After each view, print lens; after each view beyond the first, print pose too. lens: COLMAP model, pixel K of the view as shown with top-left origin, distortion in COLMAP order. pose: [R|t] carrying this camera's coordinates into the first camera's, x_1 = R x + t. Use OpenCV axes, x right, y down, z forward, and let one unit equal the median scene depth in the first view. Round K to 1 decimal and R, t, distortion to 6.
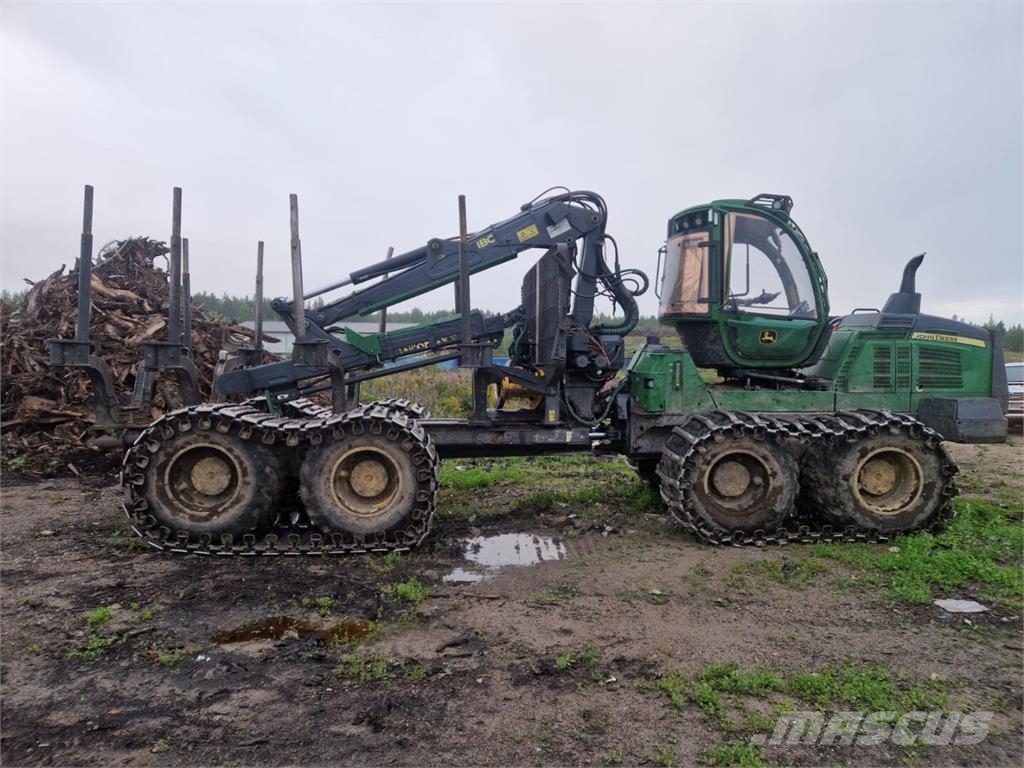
lens RADIAL K [[685.3, 0, 511.6], [0, 685.3, 380.7], [0, 0, 1]] dist [0.003341, -0.001967]
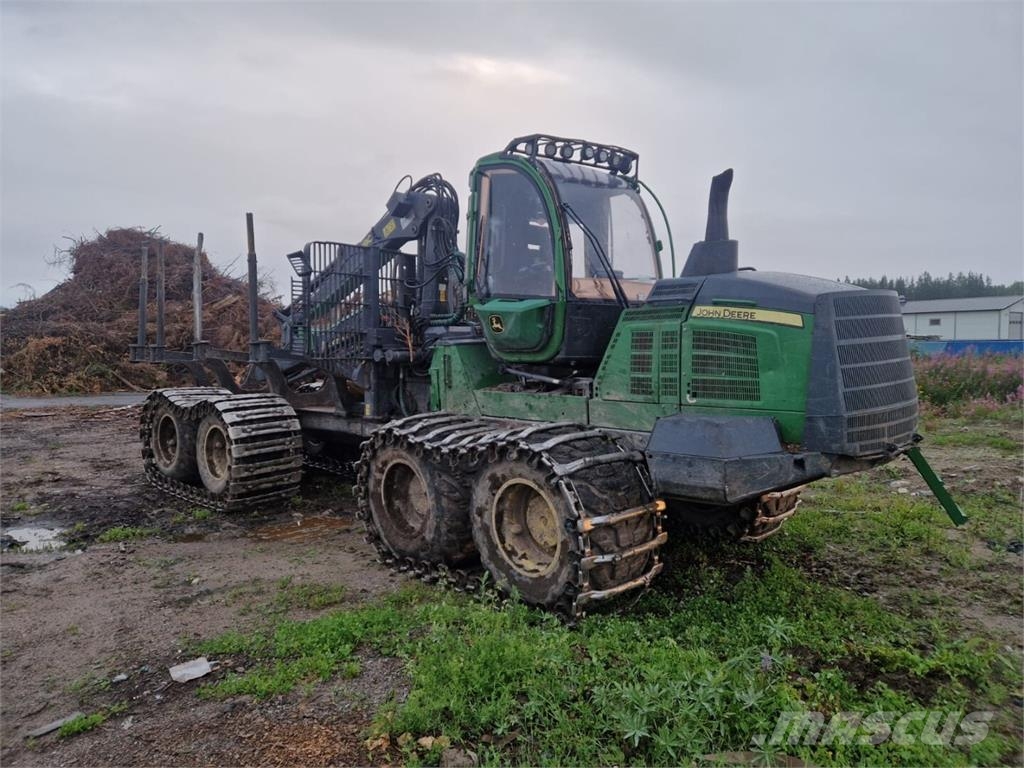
lens RADIAL K [[691.2, 0, 512.0], [0, 691.2, 384.0], [0, 0, 1]] dist [0.031804, 0.000032]
pose [[0.671294, 0.026133, -0.740731, 0.946884], [-0.008009, 0.999576, 0.028006, -0.016989], [0.741148, -0.012868, 0.671218, 0.465023]]
